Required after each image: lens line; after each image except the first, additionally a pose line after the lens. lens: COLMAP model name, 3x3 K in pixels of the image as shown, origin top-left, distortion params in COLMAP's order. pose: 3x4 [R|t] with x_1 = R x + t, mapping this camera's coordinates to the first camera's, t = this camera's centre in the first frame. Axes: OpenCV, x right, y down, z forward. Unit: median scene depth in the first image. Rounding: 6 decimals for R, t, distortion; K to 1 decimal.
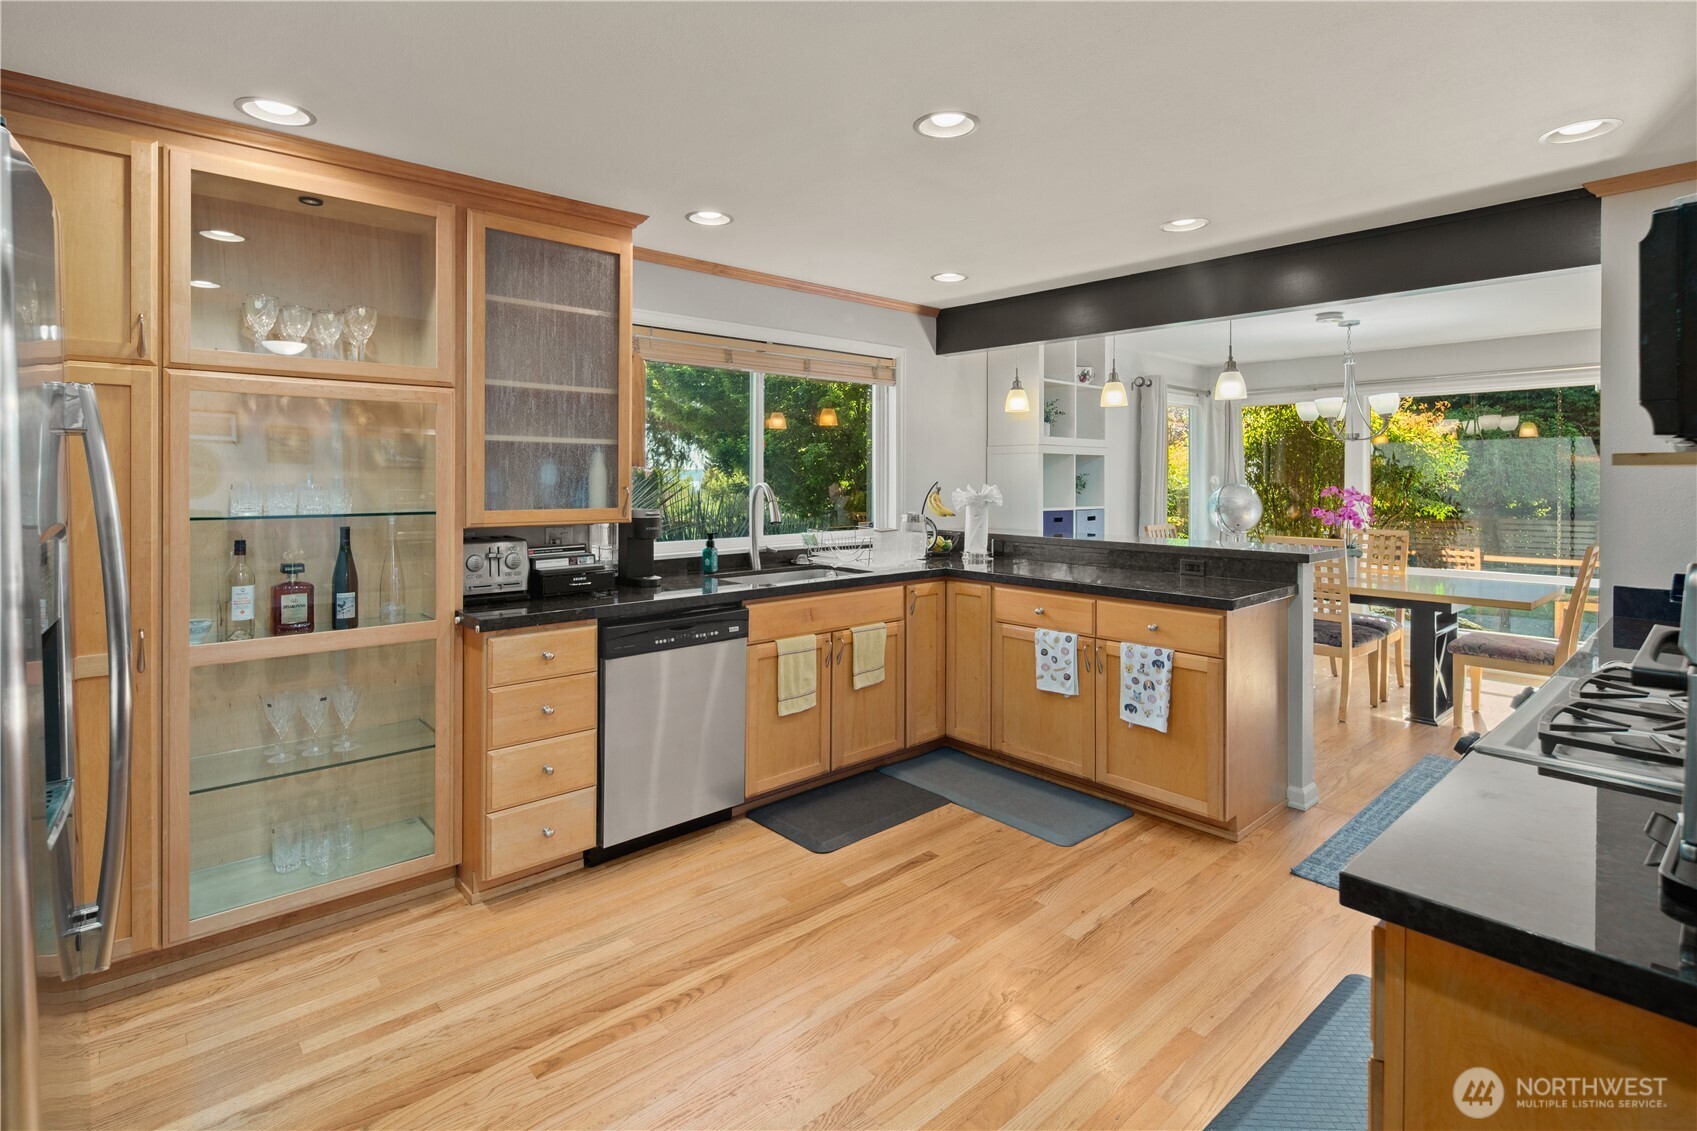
lens RADIAL K [[803.1, 0, 848.4], [0, 803.1, 480.1], [0, 0, 1]] dist [0.000308, 0.000415]
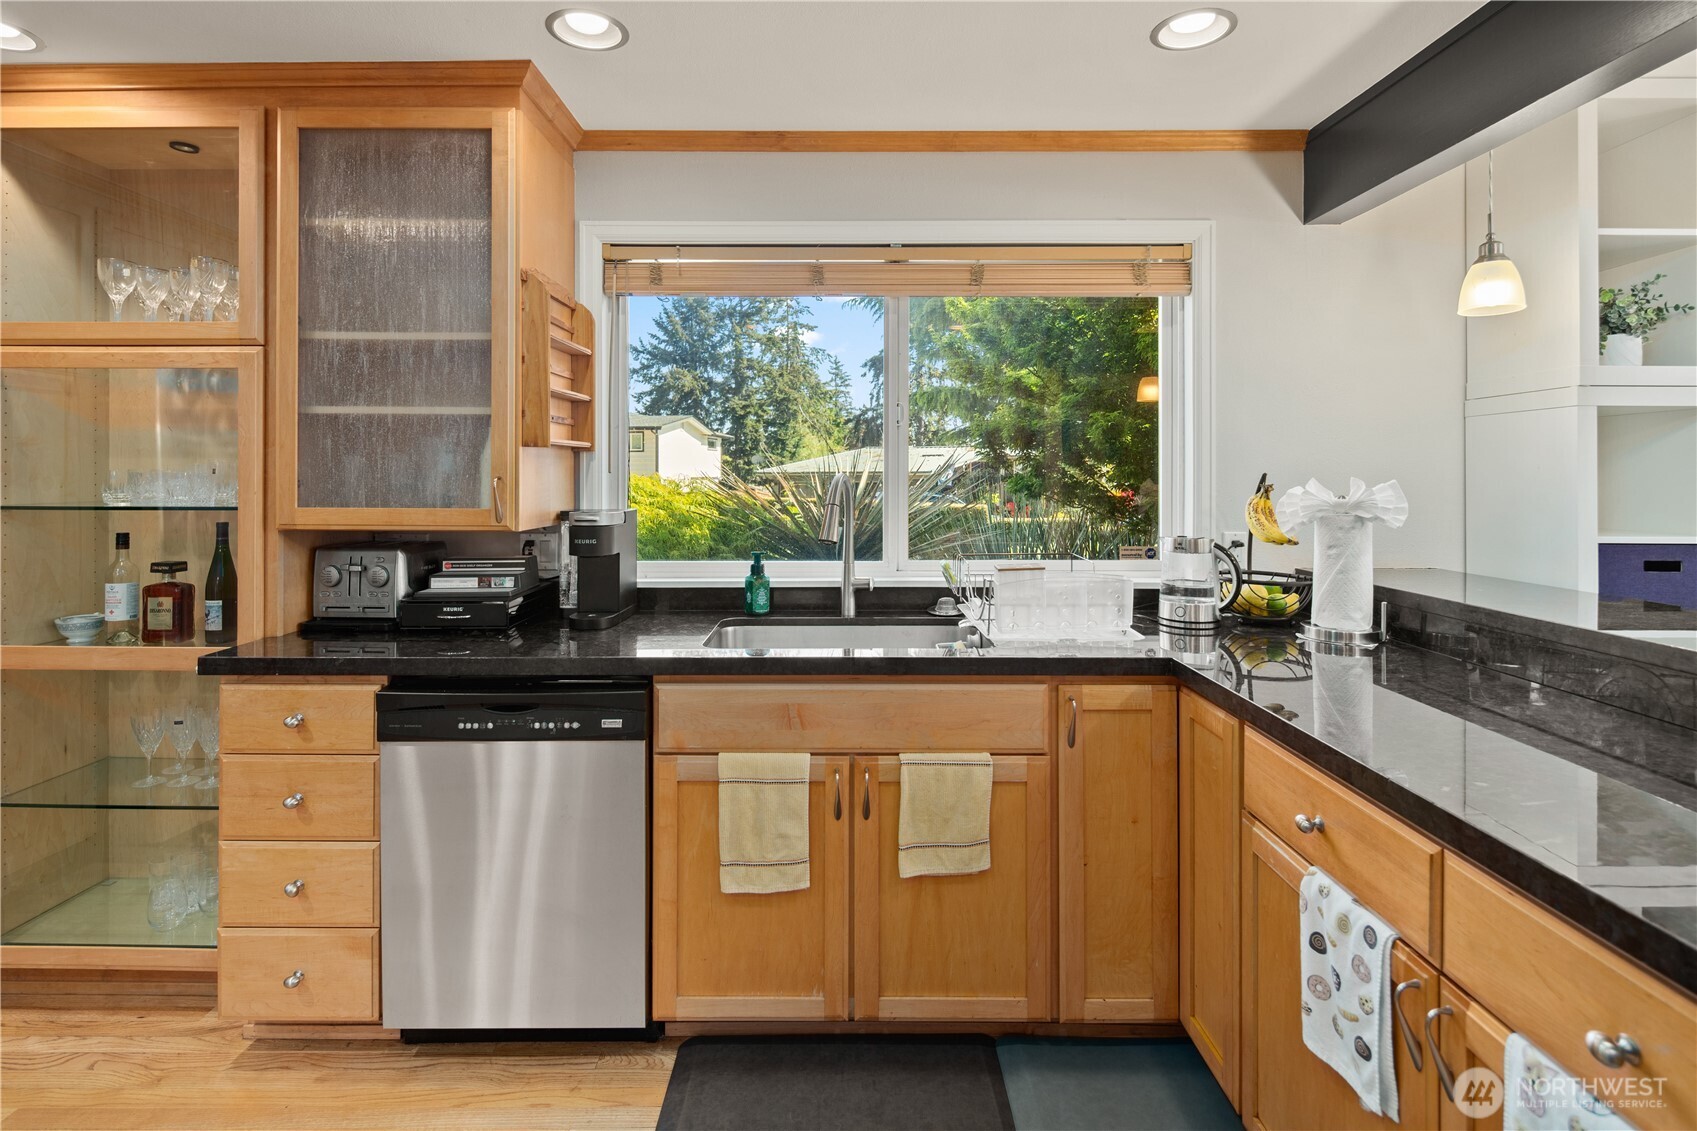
lens RADIAL K [[828.2, 0, 843.9], [0, 828.2, 472.2], [0, 0, 1]] dist [0.001661, -0.001490]
pose [[0.745820, -0.003485, -0.666139, 0.350071], [-0.002160, 0.999968, -0.007649, 0.008006], [0.666145, 0.007144, 0.745788, 0.610689]]
